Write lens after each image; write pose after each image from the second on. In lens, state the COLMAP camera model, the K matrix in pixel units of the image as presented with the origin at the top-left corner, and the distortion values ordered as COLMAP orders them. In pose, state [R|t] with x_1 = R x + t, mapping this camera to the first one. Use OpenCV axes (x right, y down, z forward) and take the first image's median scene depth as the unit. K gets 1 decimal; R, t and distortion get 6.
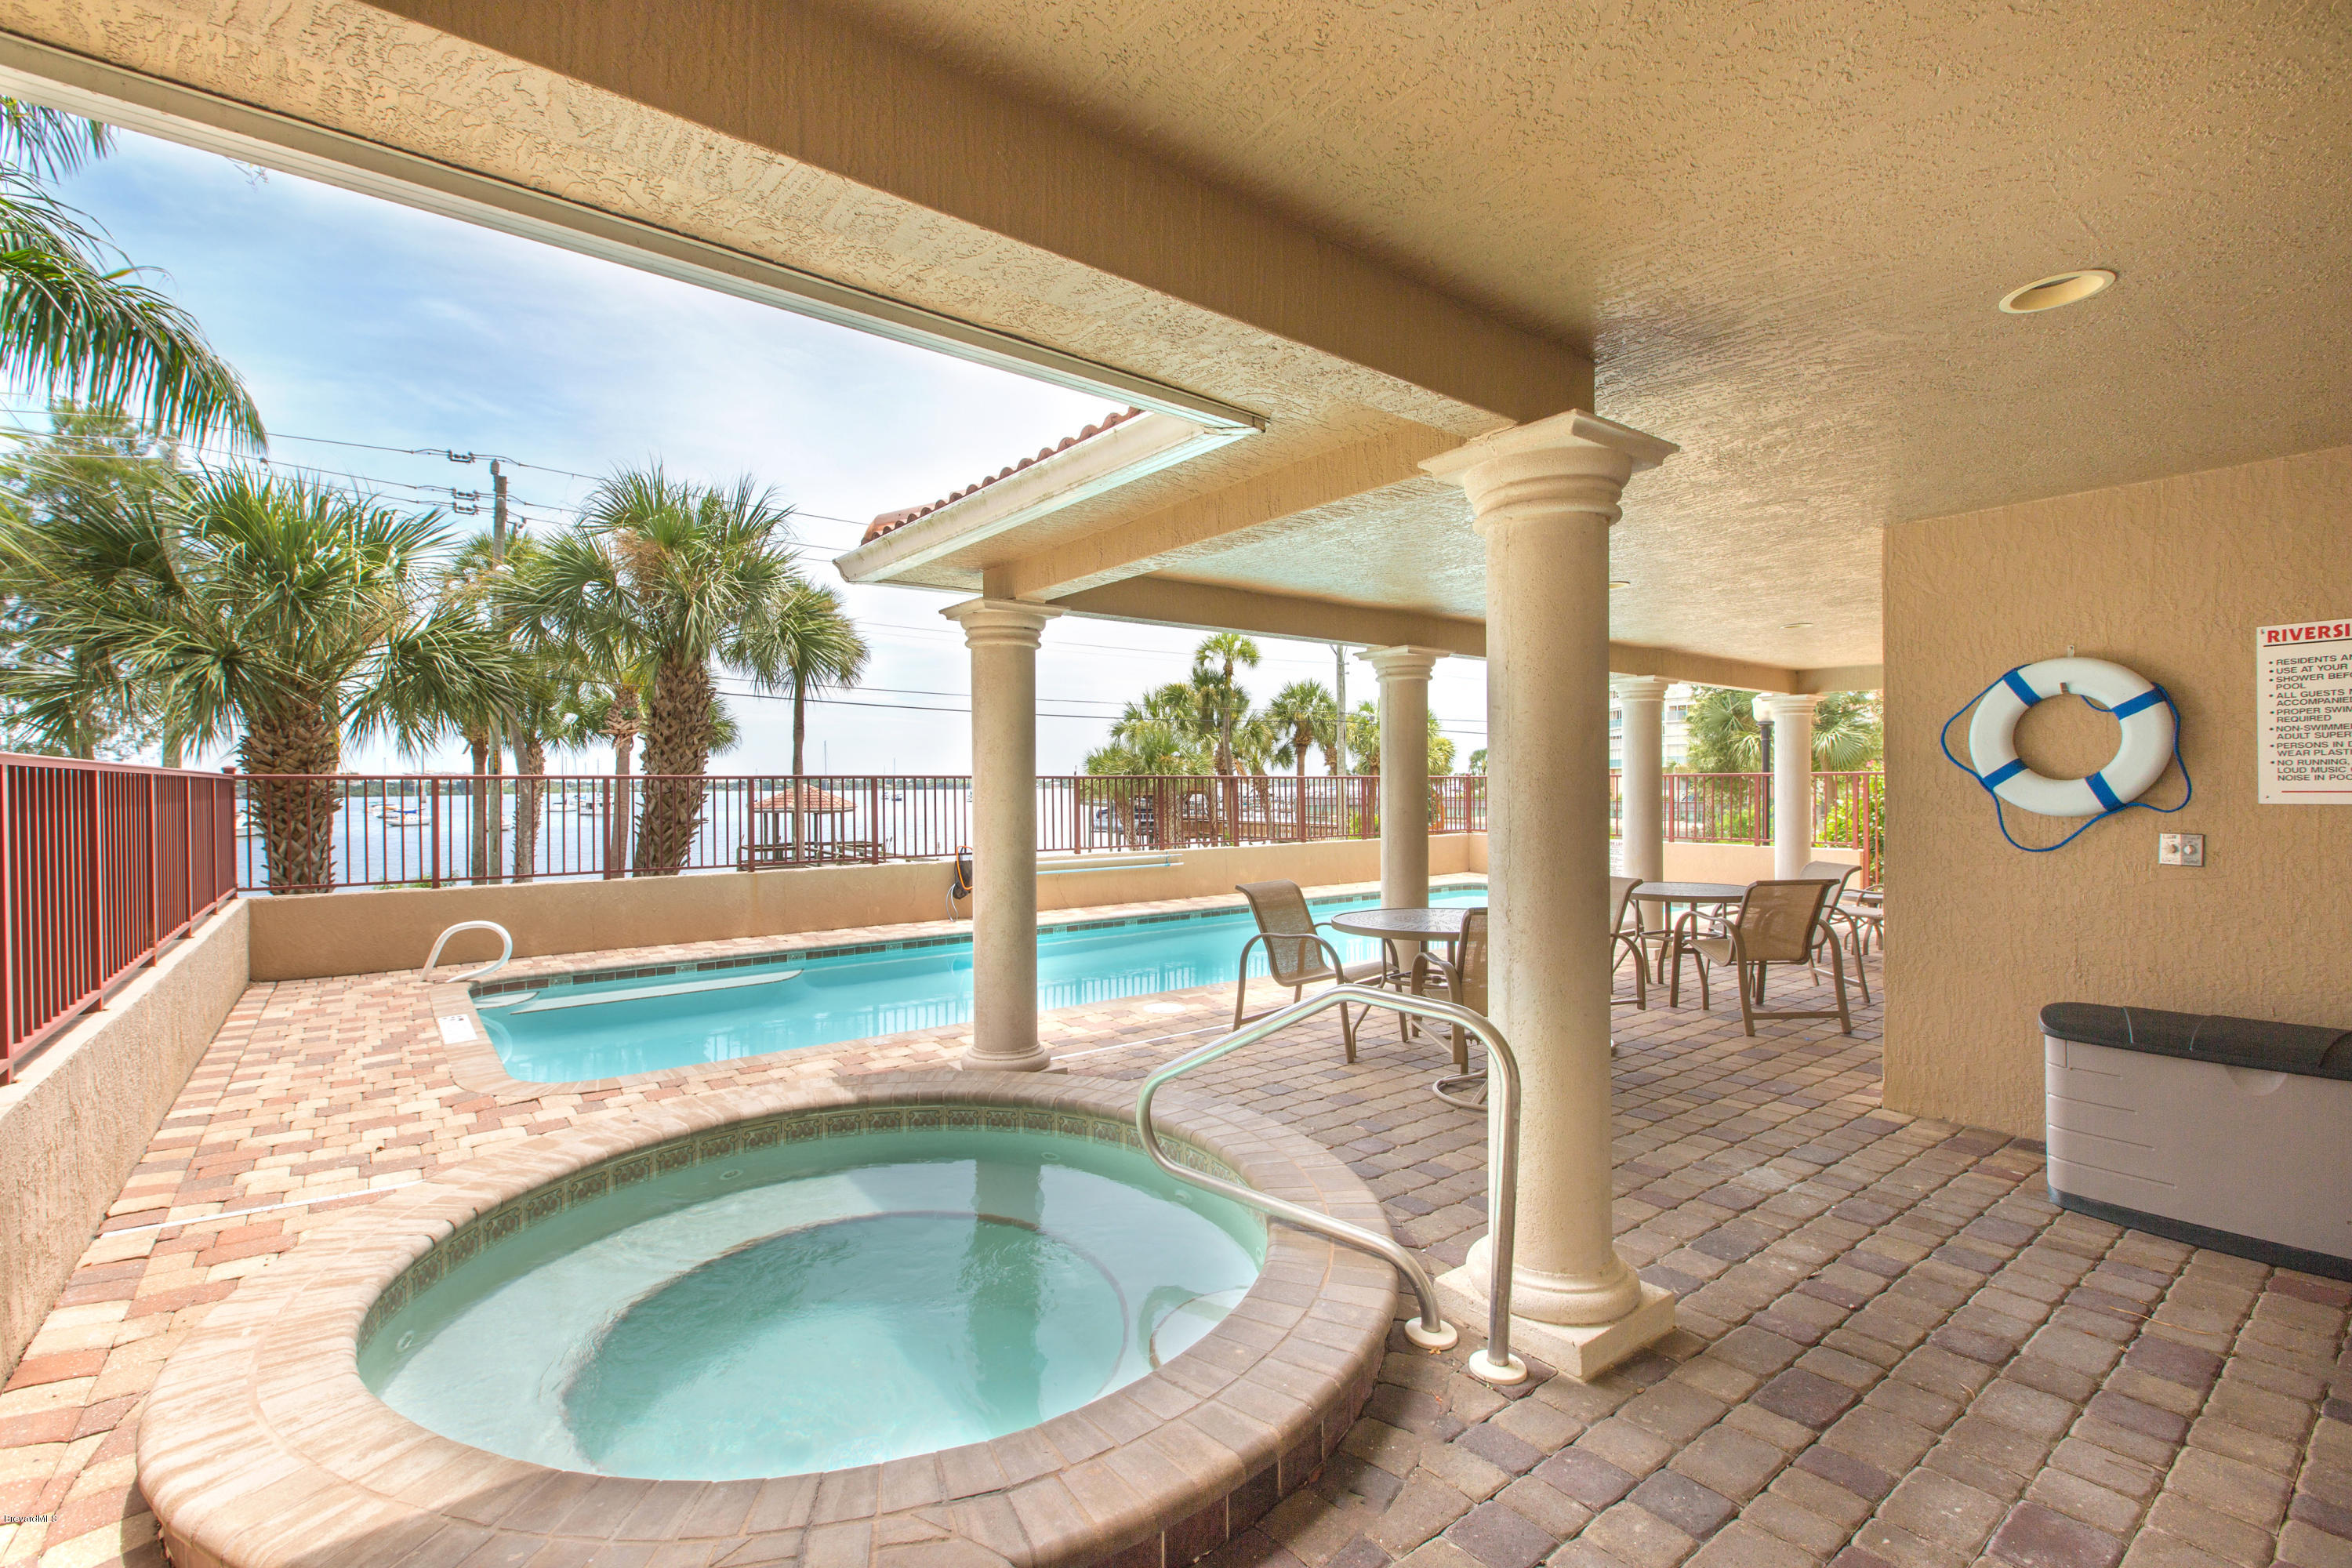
lens RADIAL K [[1014.4, 0, 1176.0], [0, 1014.4, 784.0], [0, 0, 1]] dist [0.000298, -0.000328]
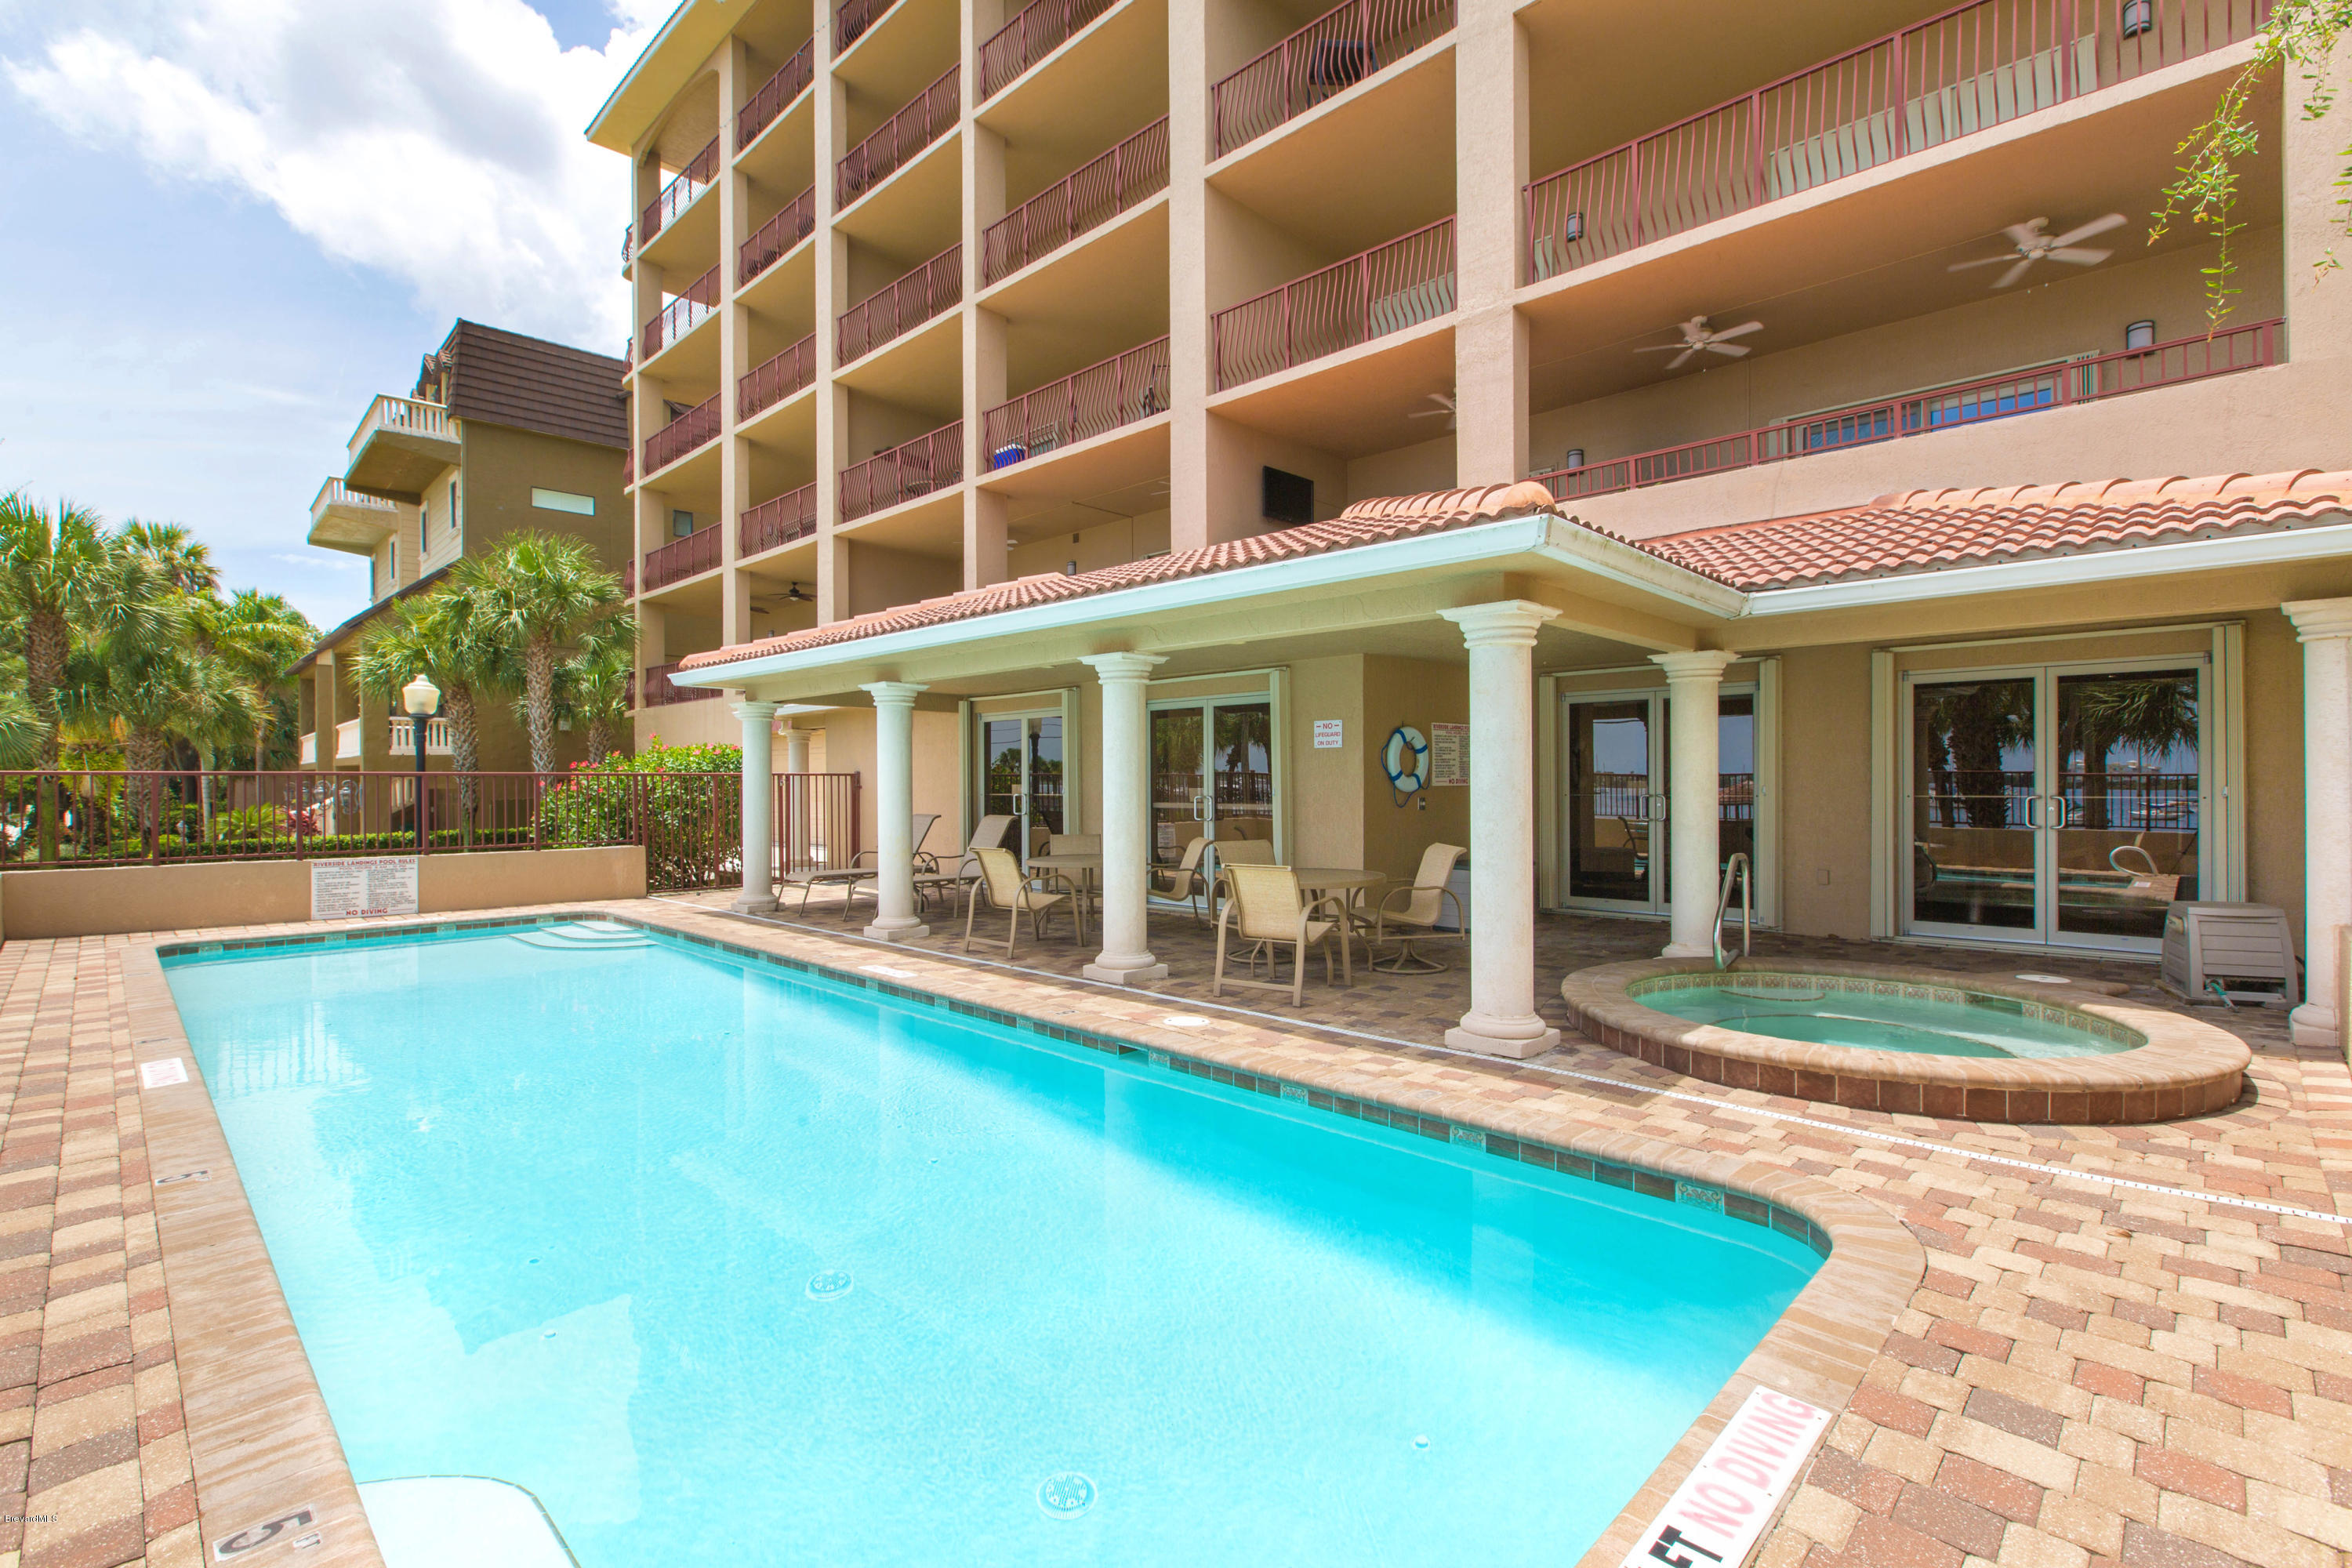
lens RADIAL K [[1071.6, 0, 1176.0], [0, 1071.6, 784.0], [0, 0, 1]] dist [-0.001099, -0.000147]
pose [[-0.124191, 0.006552, 0.992237, -1.510492], [0.002622, 0.999977, -0.006275, 0.025218], [-0.992255, 0.001823, -0.124205, 1.790193]]
